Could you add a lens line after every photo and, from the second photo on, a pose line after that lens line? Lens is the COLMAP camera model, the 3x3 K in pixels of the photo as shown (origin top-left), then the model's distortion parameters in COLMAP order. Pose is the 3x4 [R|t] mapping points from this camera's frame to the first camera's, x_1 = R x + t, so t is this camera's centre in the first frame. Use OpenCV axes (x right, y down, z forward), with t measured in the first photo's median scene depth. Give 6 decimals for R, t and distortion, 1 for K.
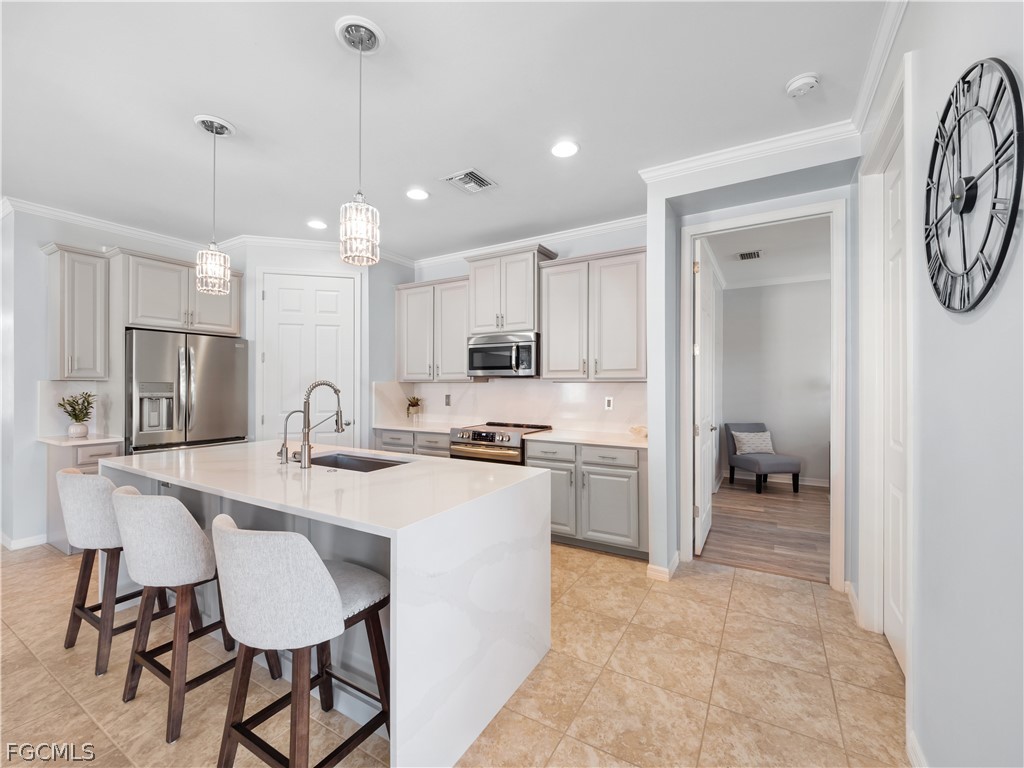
lens RADIAL K [[430.4, 0, 504.4], [0, 430.4, 383.5], [0, 0, 1]] dist [-0.000758, -0.004039]
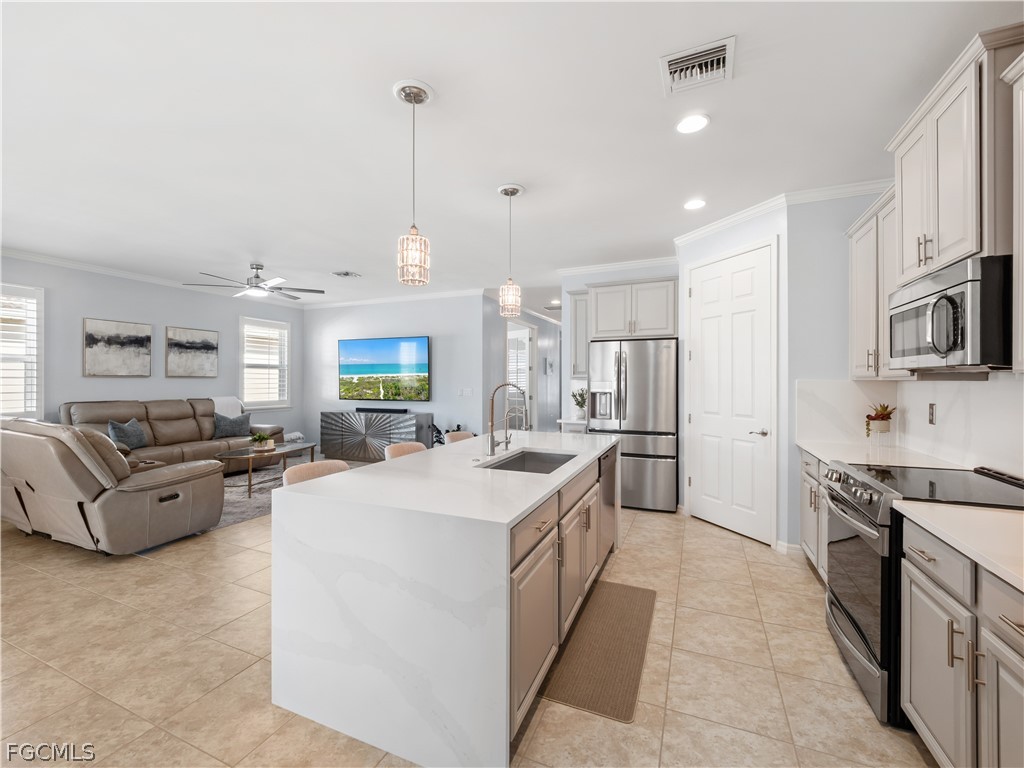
lens RADIAL K [[429.2, 0, 515.0], [0, 429.2, 381.4], [0, 0, 1]] dist [-0.018135, -0.000418]
pose [[0.141835, 0.000736, -0.989890, 0.404664], [0.003104, 0.999994, 0.001189, -0.004497], [0.989885, -0.003241, 0.141832, 0.521950]]
